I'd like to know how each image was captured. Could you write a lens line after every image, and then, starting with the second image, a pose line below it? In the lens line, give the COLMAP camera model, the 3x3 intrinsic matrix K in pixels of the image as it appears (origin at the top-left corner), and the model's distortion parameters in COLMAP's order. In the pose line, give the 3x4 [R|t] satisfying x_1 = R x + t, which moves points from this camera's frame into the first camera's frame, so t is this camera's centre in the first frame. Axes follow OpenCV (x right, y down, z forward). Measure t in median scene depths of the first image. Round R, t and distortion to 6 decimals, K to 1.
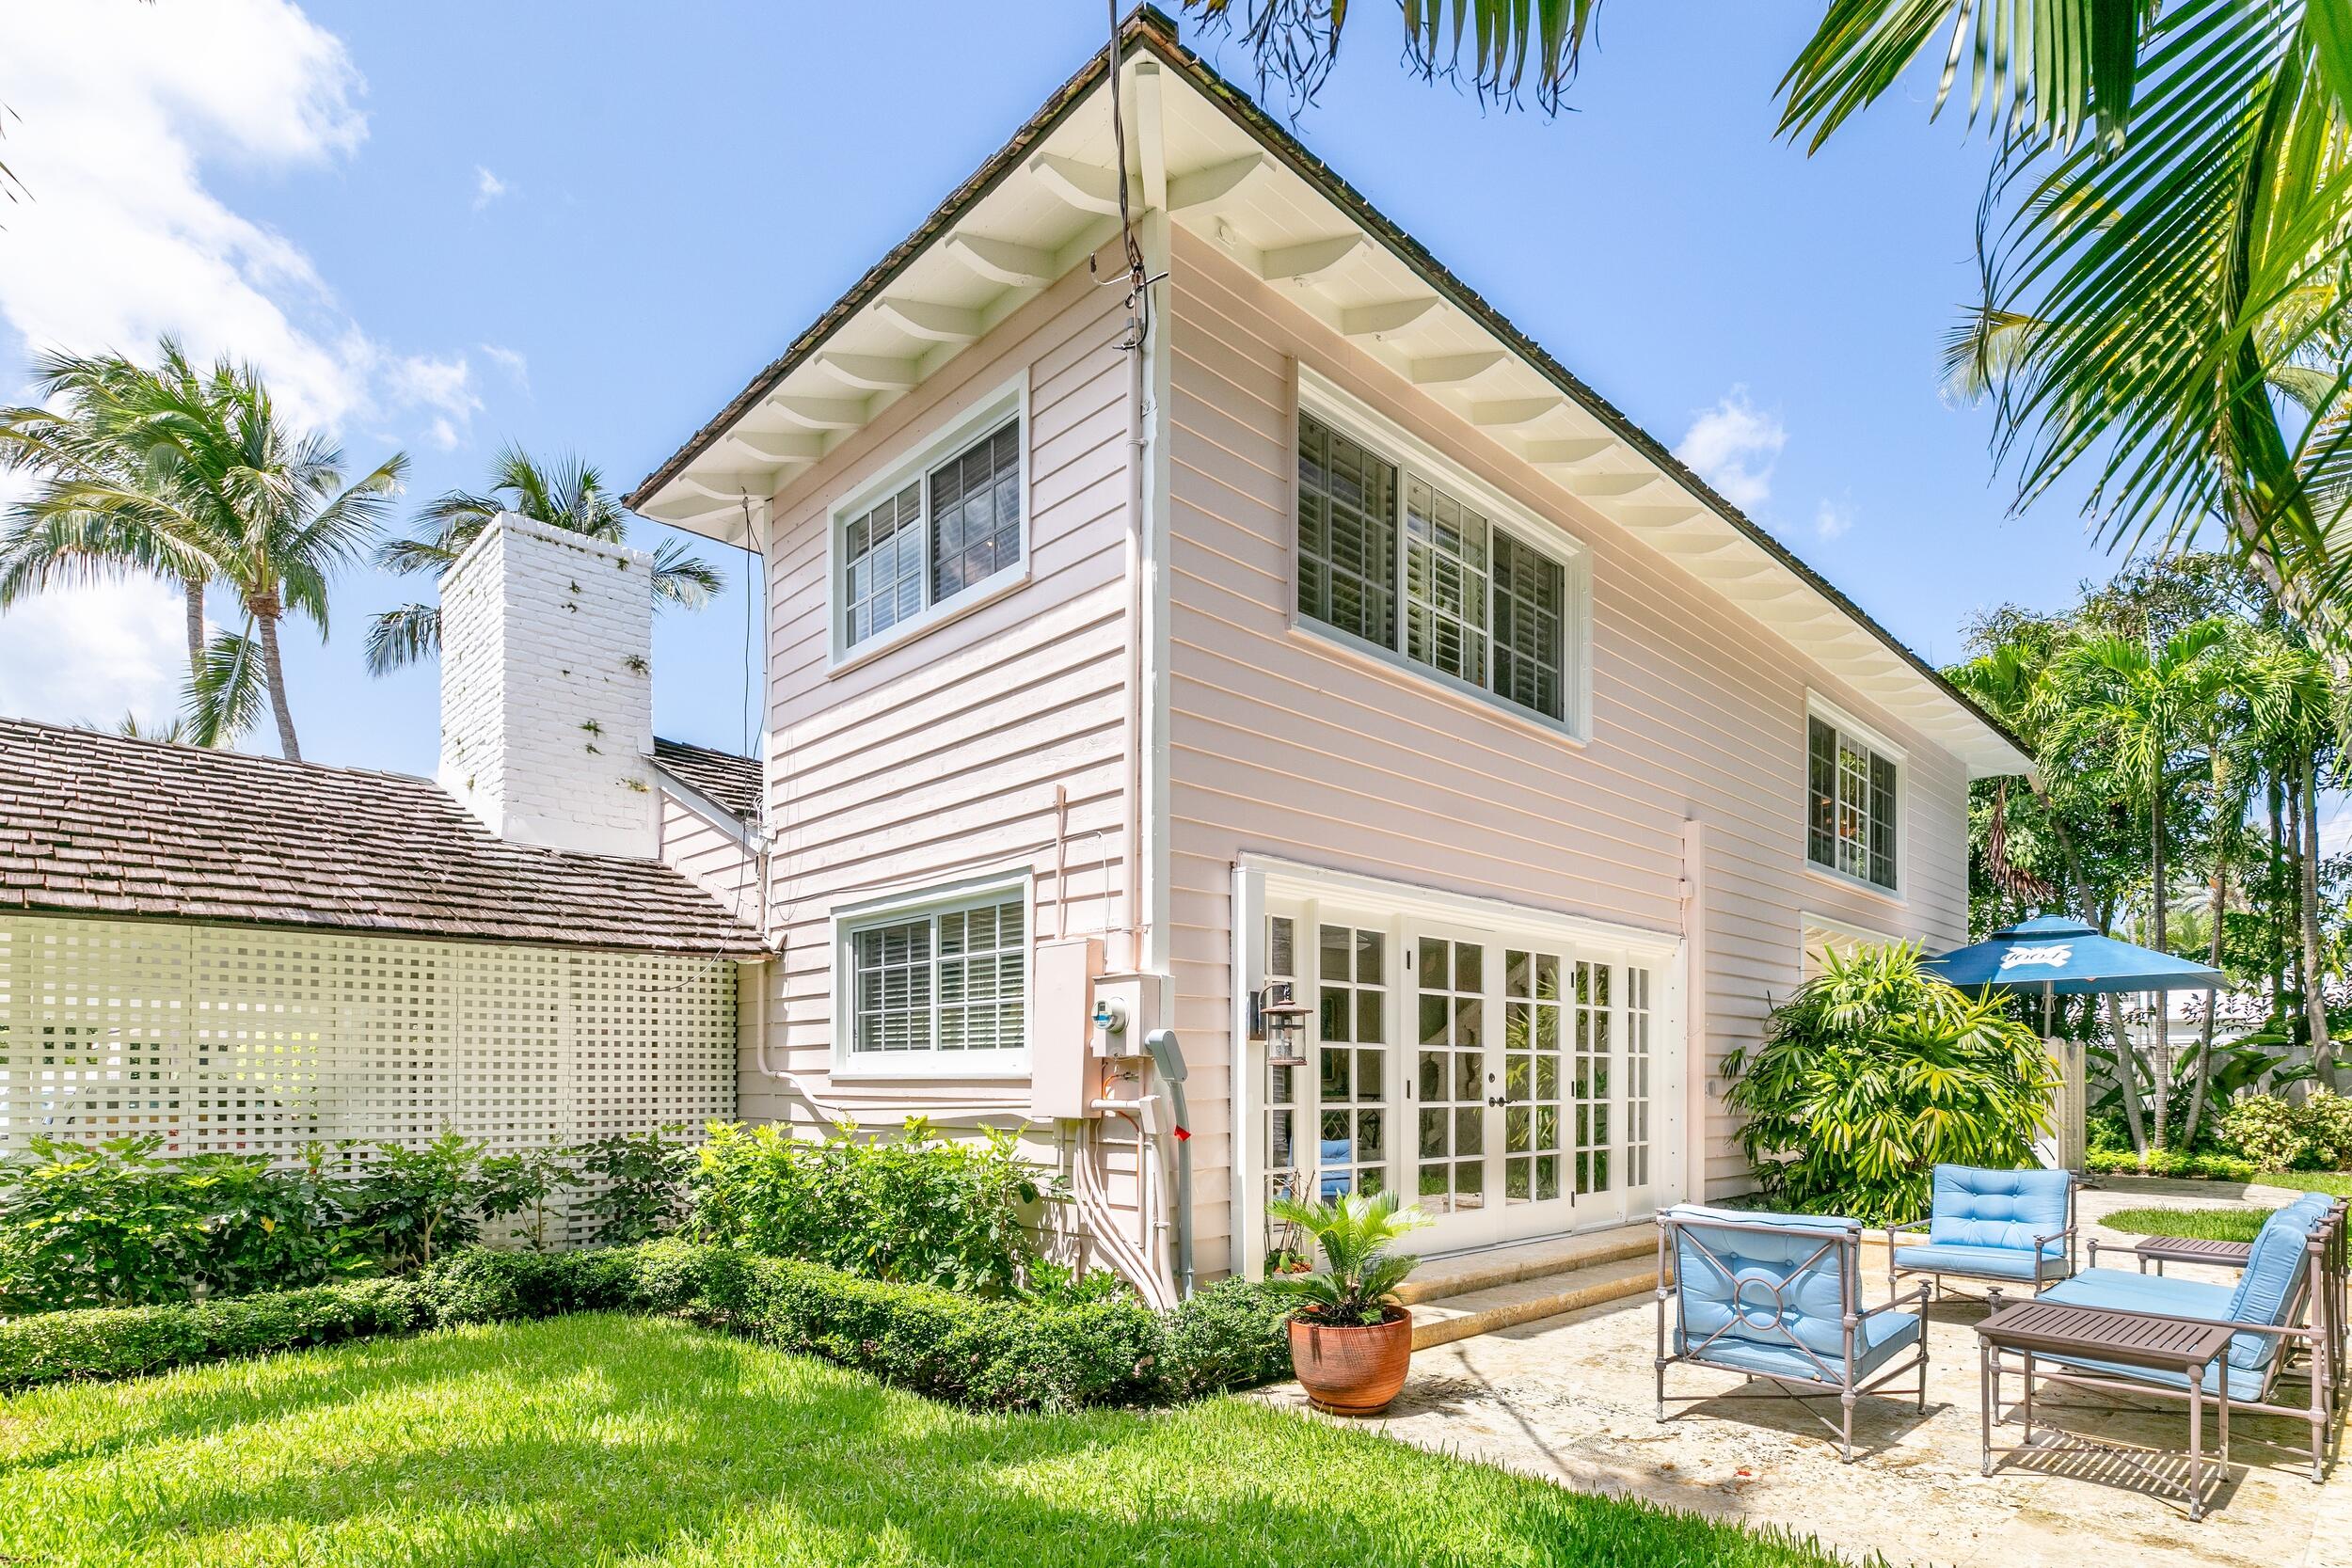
lens RADIAL K [[1080.0, 0, 1176.4], [0, 1080.0, 1087.9], [0, 0, 1]] dist [-0.001939, -0.000296]
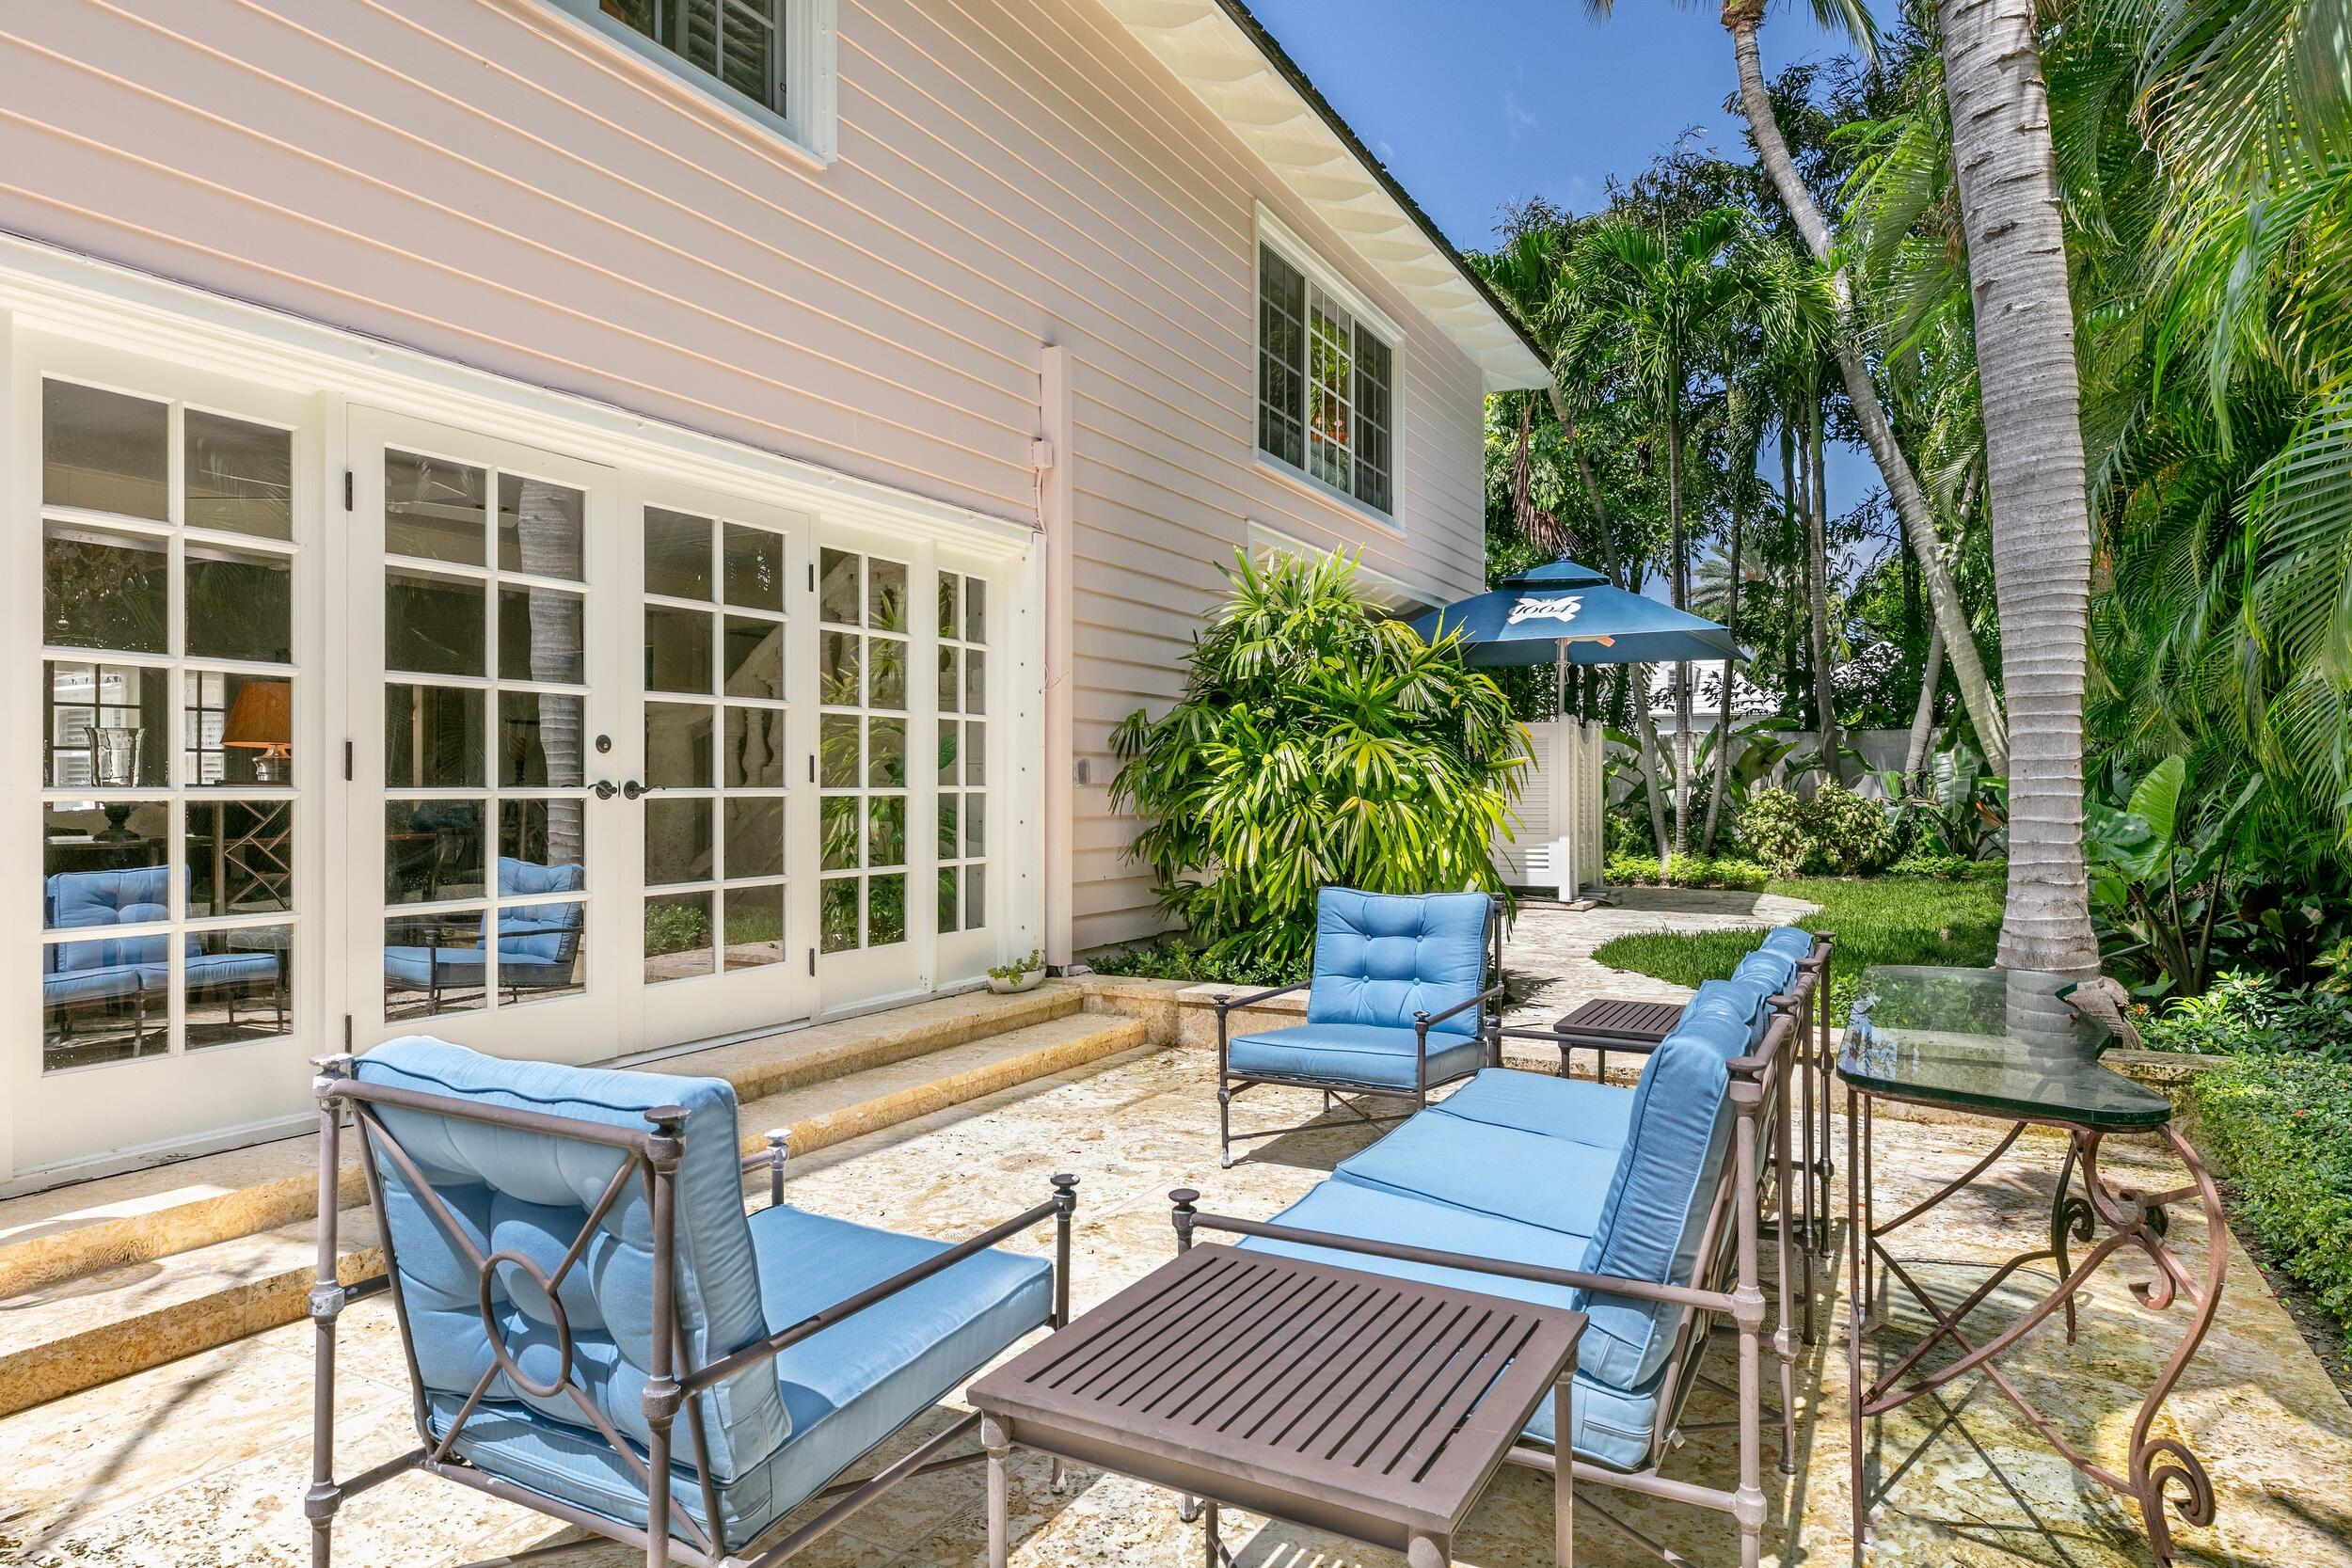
lens RADIAL K [[1375.9, 0, 1176.0], [0, 1375.9, 784.0], [0, 0, 1]] dist [0.002265, 0.000379]
pose [[0.933511, -0.000332, 0.358547, 0.196435], [0.002535, 0.999981, -0.005675, 0.009482], [-0.358539, 0.006207, 0.933494, 0.172707]]
